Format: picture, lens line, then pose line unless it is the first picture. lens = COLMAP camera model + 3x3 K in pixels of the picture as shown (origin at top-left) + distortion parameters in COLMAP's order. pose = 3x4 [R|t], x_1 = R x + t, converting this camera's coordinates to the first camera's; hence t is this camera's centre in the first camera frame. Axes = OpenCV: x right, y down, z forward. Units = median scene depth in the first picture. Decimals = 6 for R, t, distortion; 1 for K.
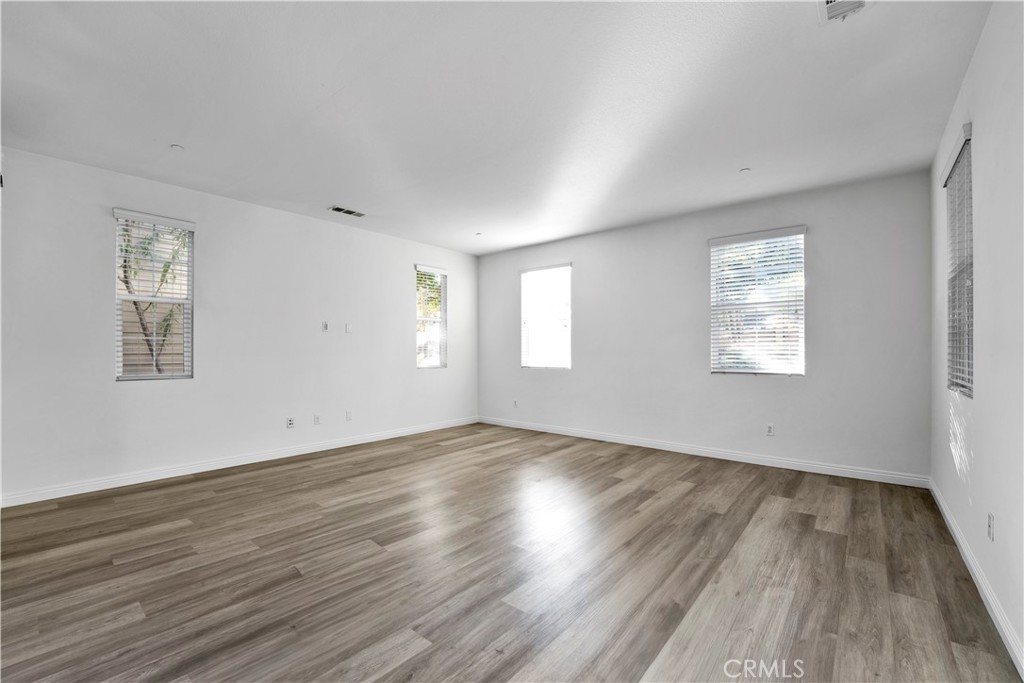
lens RADIAL K [[416.6, 0, 510.8], [0, 416.6, 343.0], [0, 0, 1]] dist [-0.023751, 0.000256]
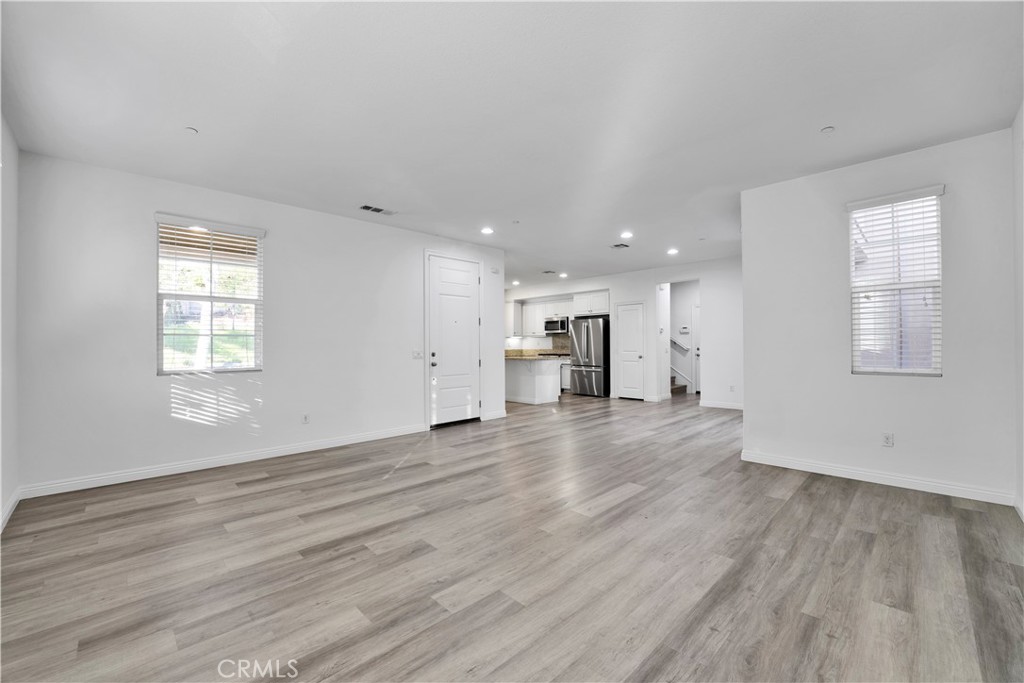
lens RADIAL K [[416.6, 0, 510.8], [0, 416.6, 343.0], [0, 0, 1]] dist [-0.023751, 0.000256]
pose [[-0.995622, 0.006896, 0.093213, -0.150979], [0.004739, 0.999716, -0.023345, 0.035146], [-0.093347, -0.022801, -0.995372, 1.816700]]
